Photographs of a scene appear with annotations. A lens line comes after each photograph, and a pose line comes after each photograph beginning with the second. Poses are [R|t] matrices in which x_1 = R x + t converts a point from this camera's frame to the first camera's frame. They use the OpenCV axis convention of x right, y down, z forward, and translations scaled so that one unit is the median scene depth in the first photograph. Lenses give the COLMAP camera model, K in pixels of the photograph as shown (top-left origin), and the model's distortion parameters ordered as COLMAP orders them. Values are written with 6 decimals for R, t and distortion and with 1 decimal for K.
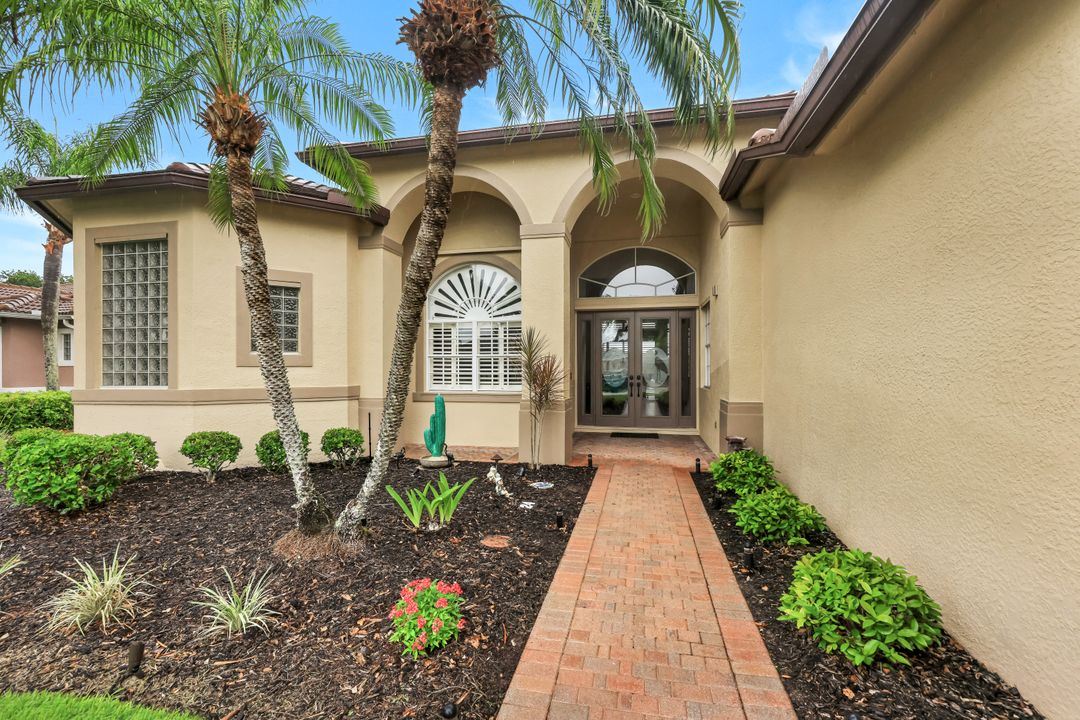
lens RADIAL K [[472.2, 0, 540.0], [0, 472.2, 360.0], [0, 0, 1]] dist [0.000106, 0.000009]
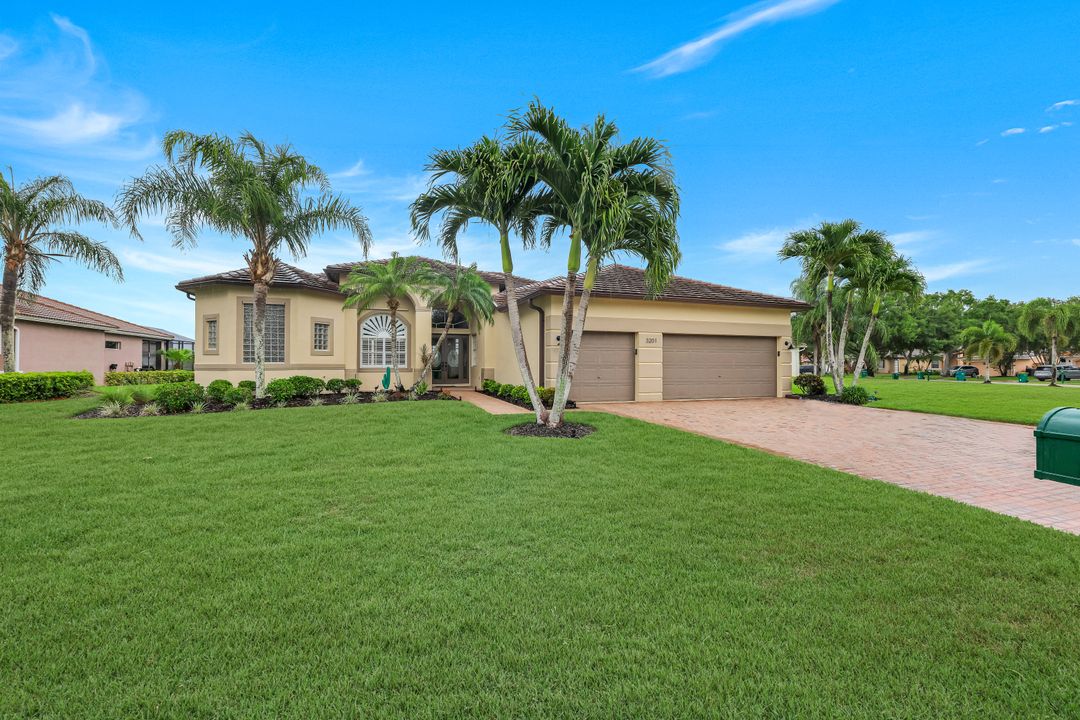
lens RADIAL K [[436.8, 0, 540.0], [0, 436.8, 360.0], [0, 0, 1]] dist [0.000042, -0.000002]
pose [[0.844099, 0.005923, 0.536155, -0.650620], [-0.006771, 0.999977, -0.000386, 0.024157], [-0.536145, -0.003304, 0.844120, -1.265086]]
